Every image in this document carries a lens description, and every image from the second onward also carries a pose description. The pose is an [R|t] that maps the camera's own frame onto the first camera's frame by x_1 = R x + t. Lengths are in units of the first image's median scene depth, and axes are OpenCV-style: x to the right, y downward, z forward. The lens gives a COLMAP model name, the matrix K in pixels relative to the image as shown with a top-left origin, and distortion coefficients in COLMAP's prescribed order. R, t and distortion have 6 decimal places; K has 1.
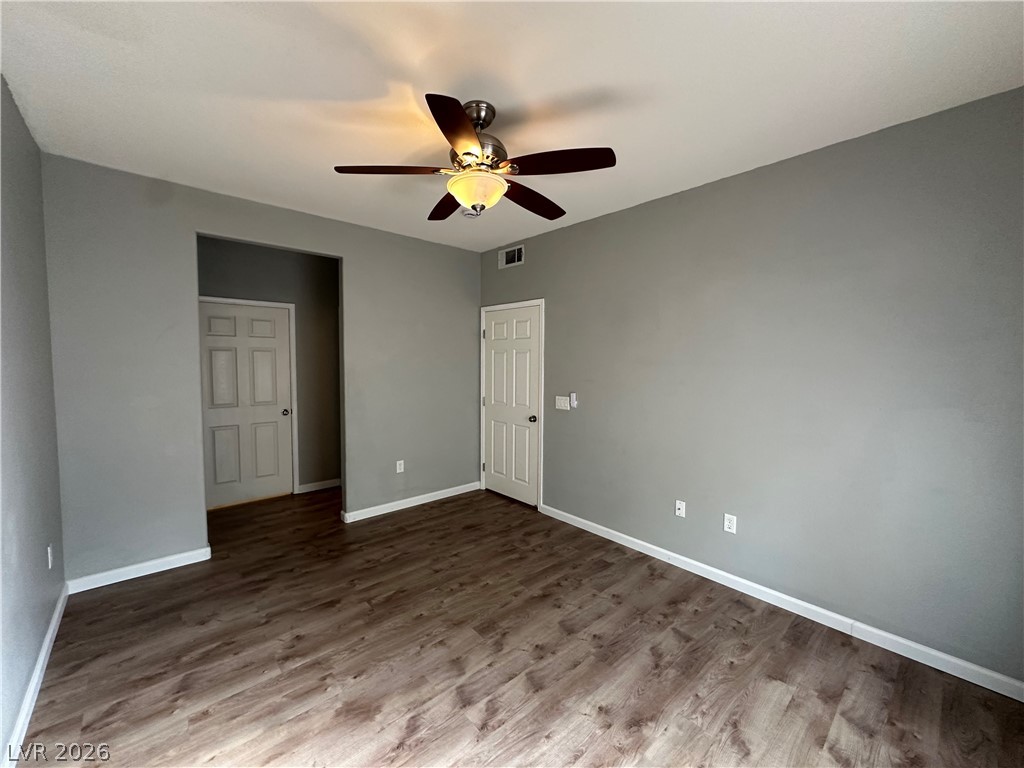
lens RADIAL K [[408.9, 0, 512.0], [0, 408.9, 384.0], [0, 0, 1]] dist [-0.001701, -0.000561]
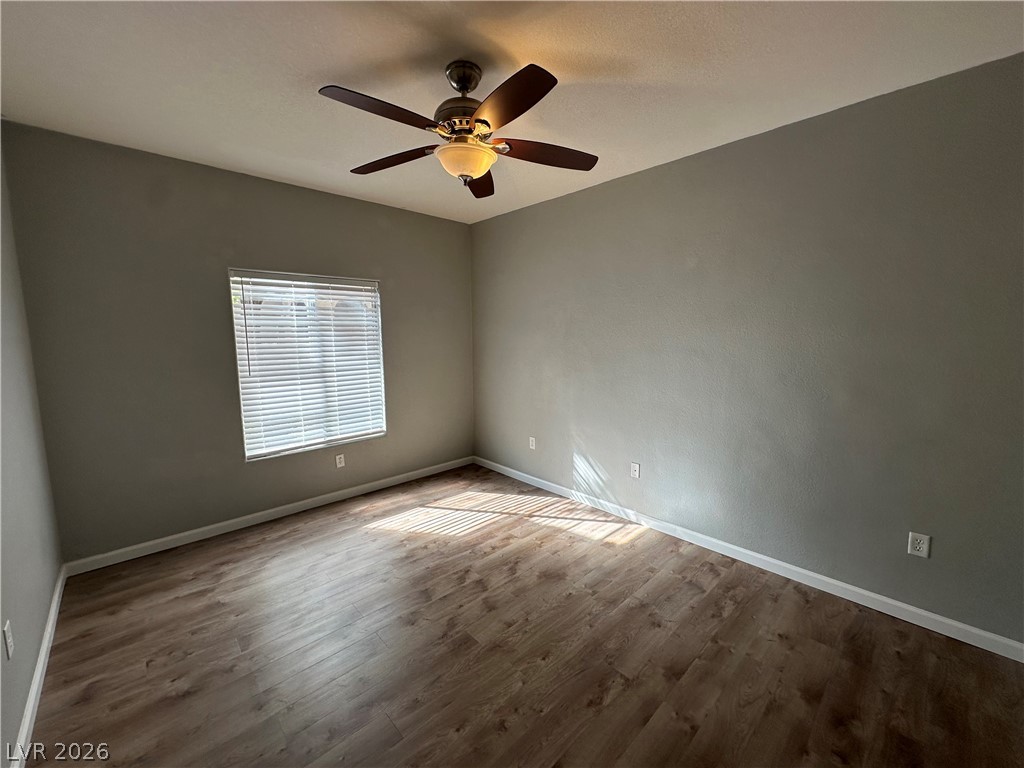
lens RADIAL K [[408.9, 0, 512.0], [0, 408.9, 384.0], [0, 0, 1]] dist [-0.001701, -0.000561]
pose [[-0.999573, -0.001702, -0.029154, -0.154203], [-0.007164, 0.982088, 0.188288, -0.129115], [0.028311, 0.188416, -0.981681, 1.913670]]
